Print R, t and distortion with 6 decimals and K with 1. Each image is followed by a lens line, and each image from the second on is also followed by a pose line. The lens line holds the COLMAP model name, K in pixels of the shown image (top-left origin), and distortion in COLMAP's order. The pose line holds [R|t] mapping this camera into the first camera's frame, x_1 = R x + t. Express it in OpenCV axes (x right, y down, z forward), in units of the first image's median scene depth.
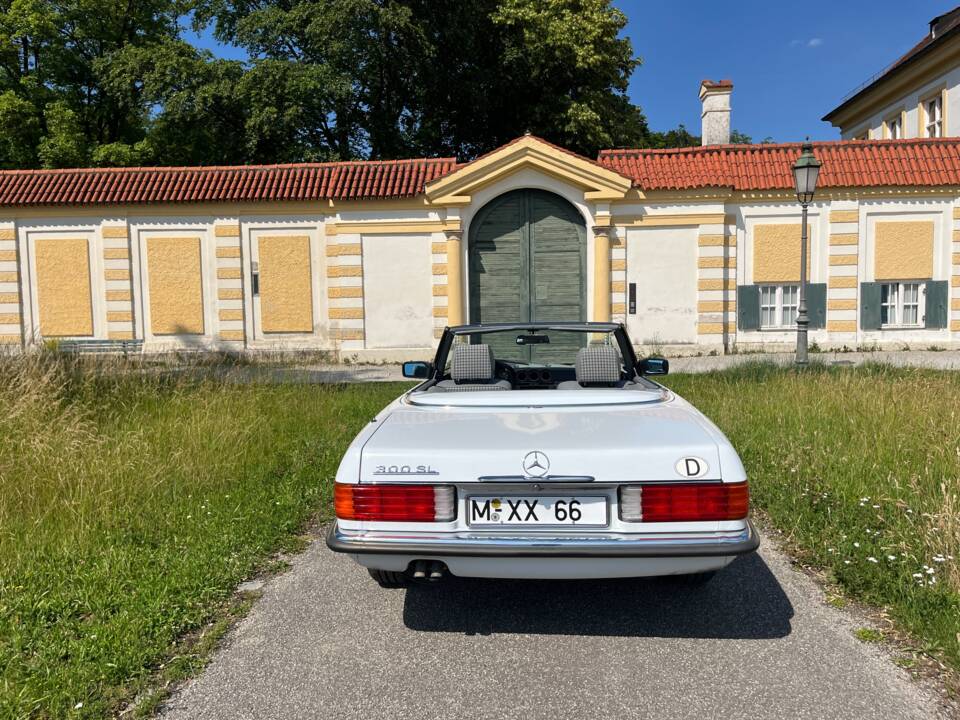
lens RADIAL K [[723.5, 0, 452.3], [0, 723.5, 359.2], [0, 0, 1]] dist [0.075294, -0.120313]
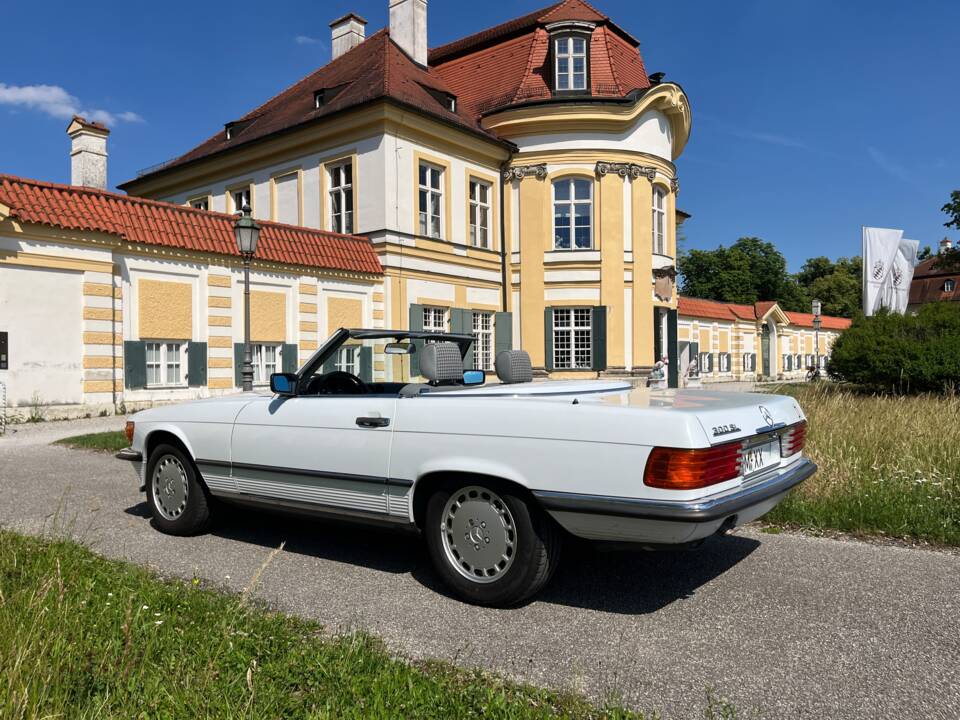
lens RADIAL K [[736.3, 0, 480.0], [0, 736.3, 360.0], [0, 0, 1]] dist [0.082885, -0.125922]
pose [[0.534450, 0.024398, 0.844848, -0.173993], [0.060798, 0.995884, -0.067221, 0.015998], [-0.843011, 0.087291, 0.530766, 0.111163]]
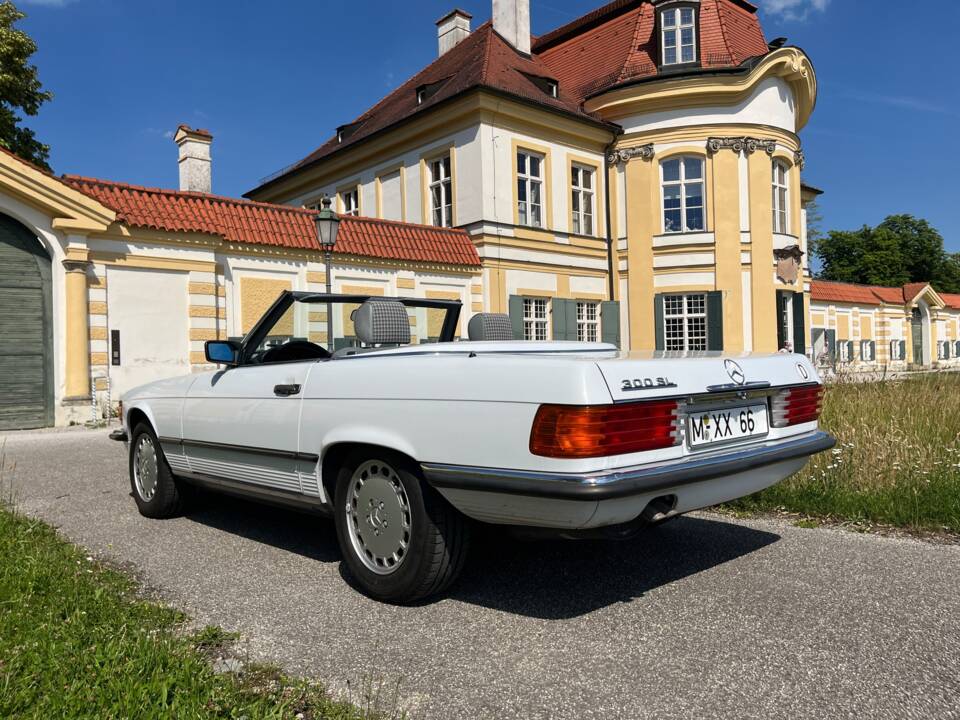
lens RADIAL K [[736.3, 0, 480.0], [0, 736.3, 360.0], [0, 0, 1]] dist [0.082885, -0.125922]
pose [[0.671788, 0.010081, 0.740675, -0.120223], [0.066925, 0.994992, -0.074244, 0.026752], [-0.737714, 0.099446, 0.667749, 0.090808]]
